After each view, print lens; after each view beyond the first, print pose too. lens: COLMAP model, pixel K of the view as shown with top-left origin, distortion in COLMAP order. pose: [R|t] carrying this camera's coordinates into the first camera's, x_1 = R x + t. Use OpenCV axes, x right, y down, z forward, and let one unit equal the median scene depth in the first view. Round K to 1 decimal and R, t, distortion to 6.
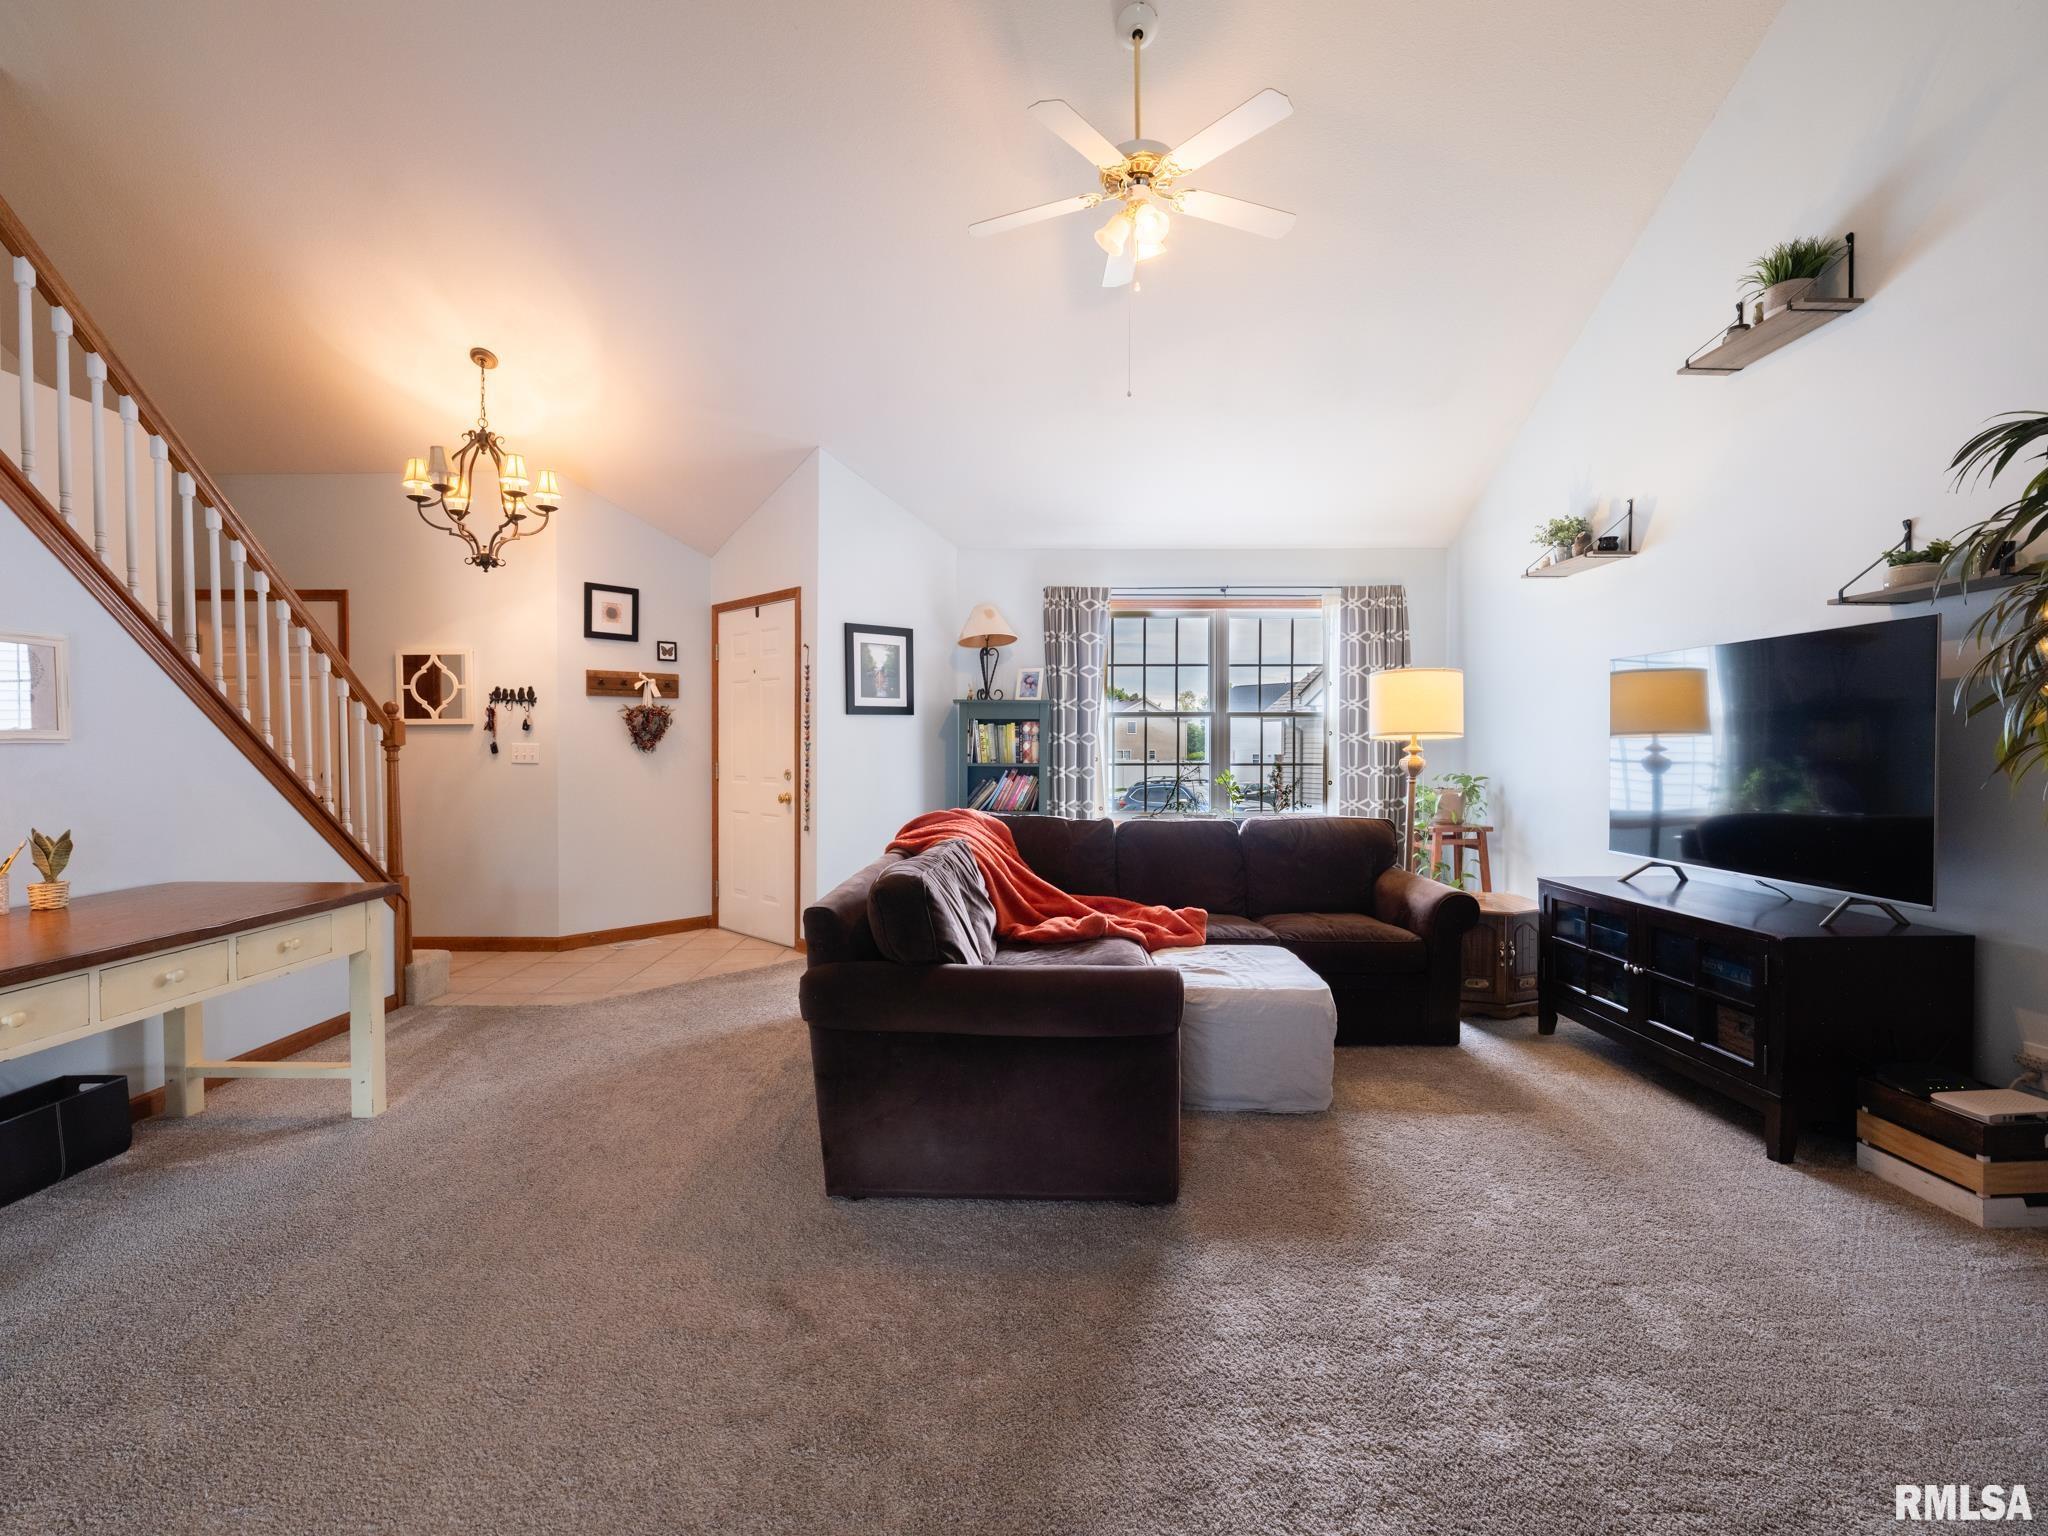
lens RADIAL K [[977.7, 0, 1024.0], [0, 977.7, 768.0], [0, 0, 1]] dist [-0.001565, 0.001265]
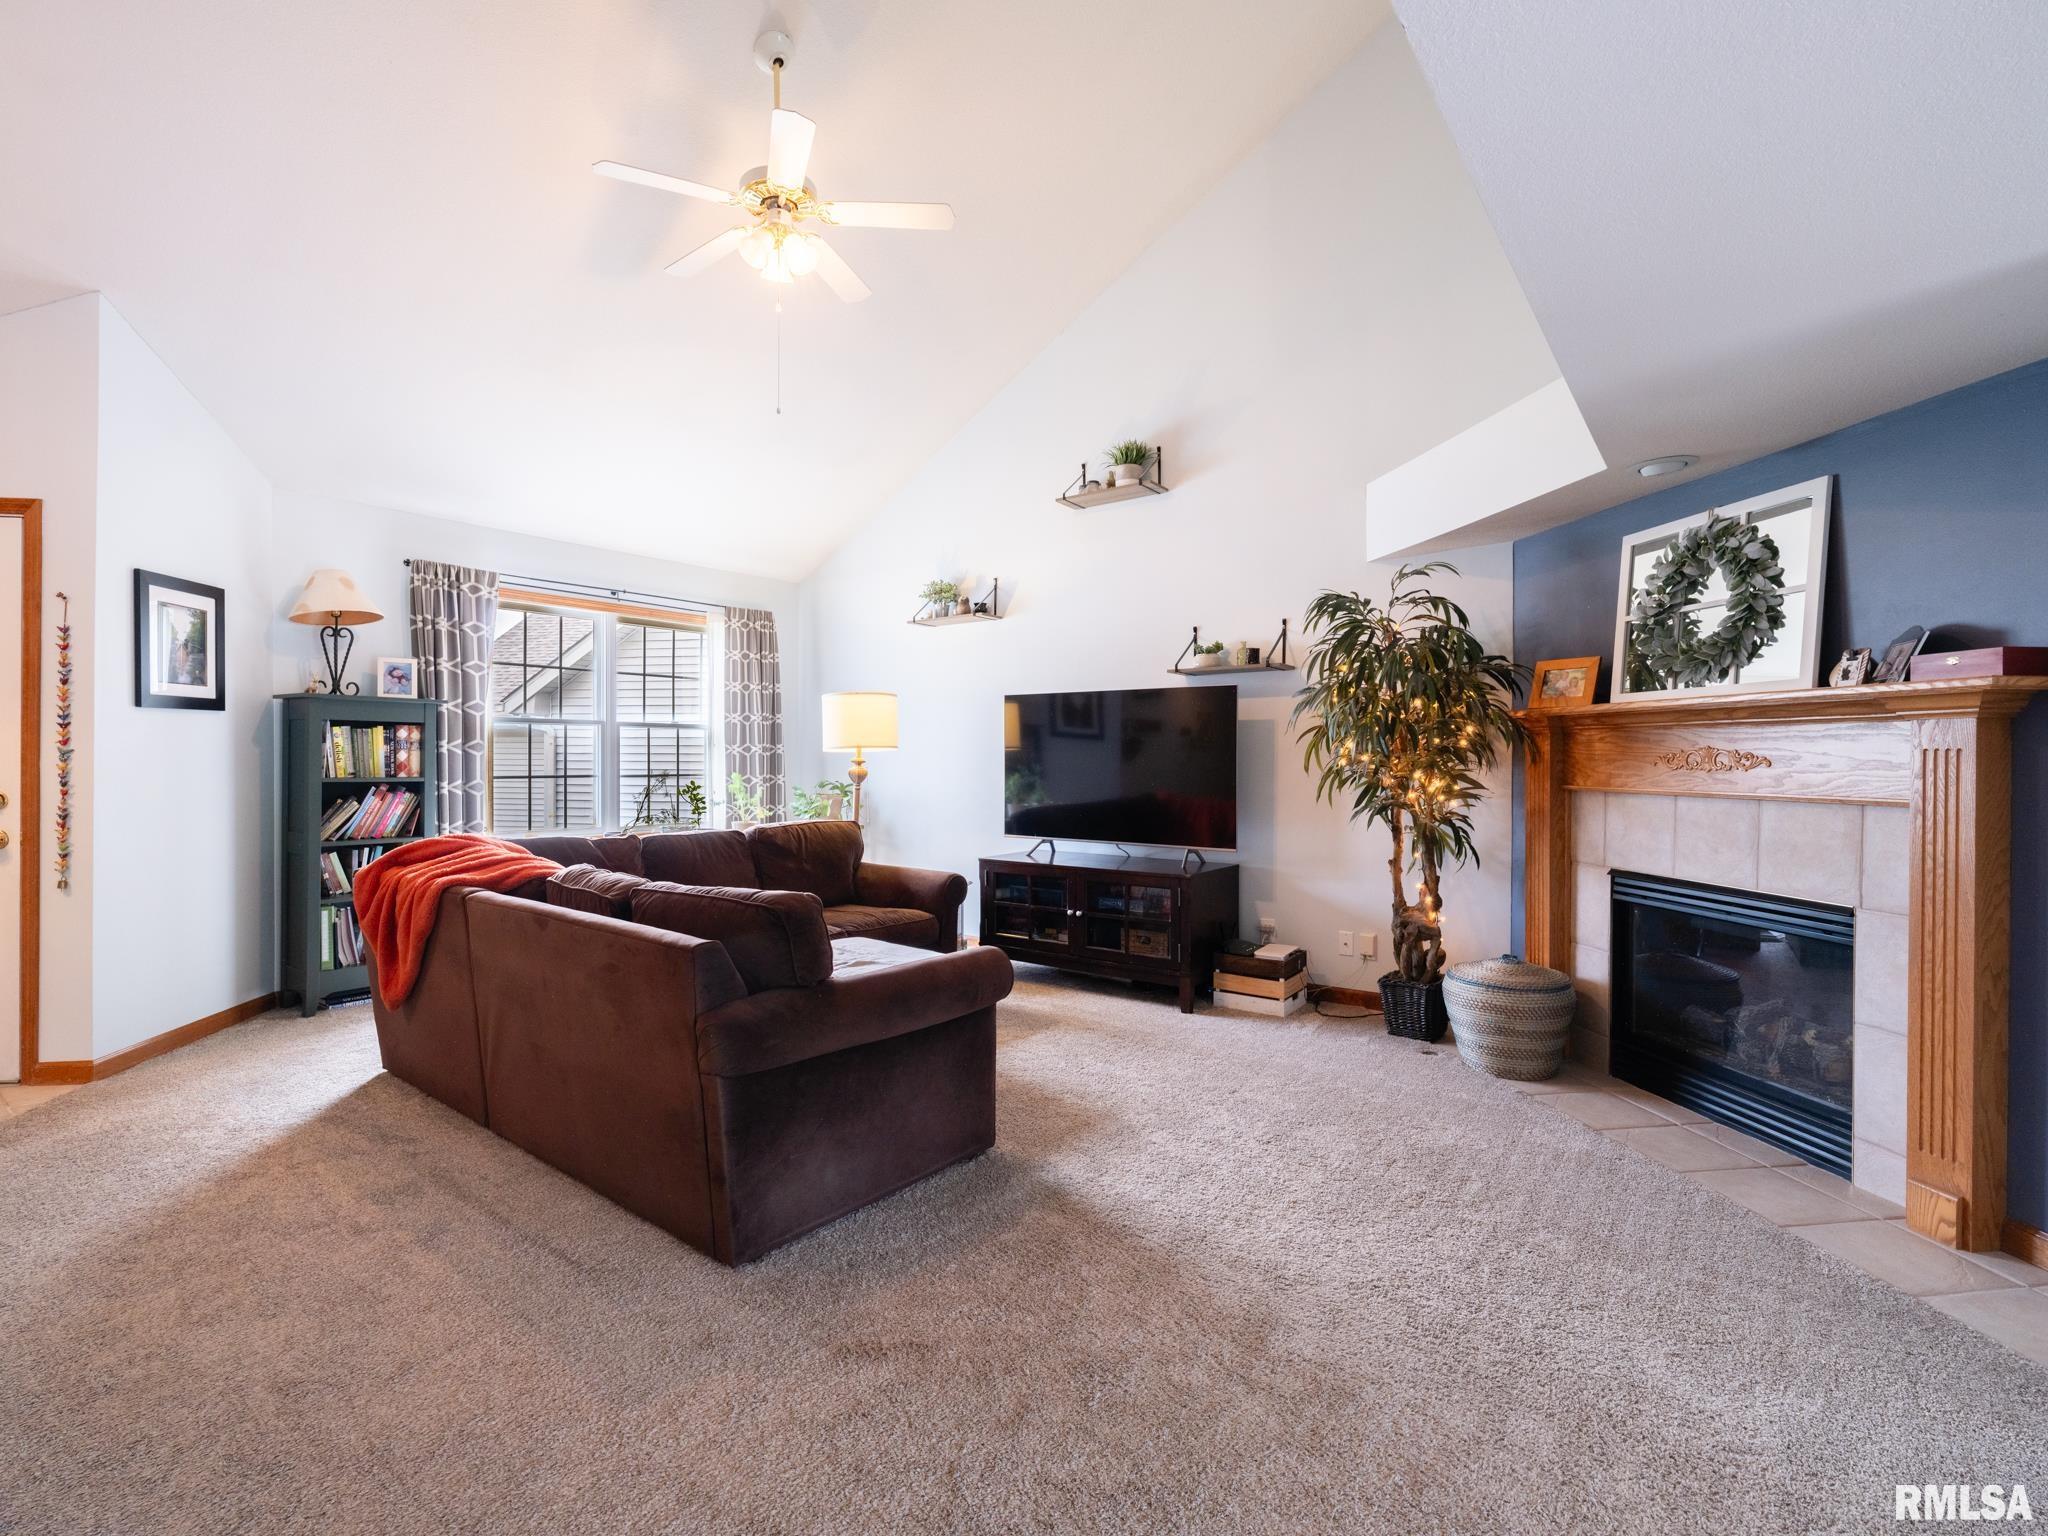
lens RADIAL K [[977.7, 0, 1024.0], [0, 977.7, 768.0], [0, 0, 1]] dist [-0.001565, 0.001265]
pose [[0.594204, -0.005025, 0.804298, -0.337805], [0.014259, 0.999889, -0.004287, -0.001826], [-0.804188, 0.014016, 0.594210, 0.118057]]
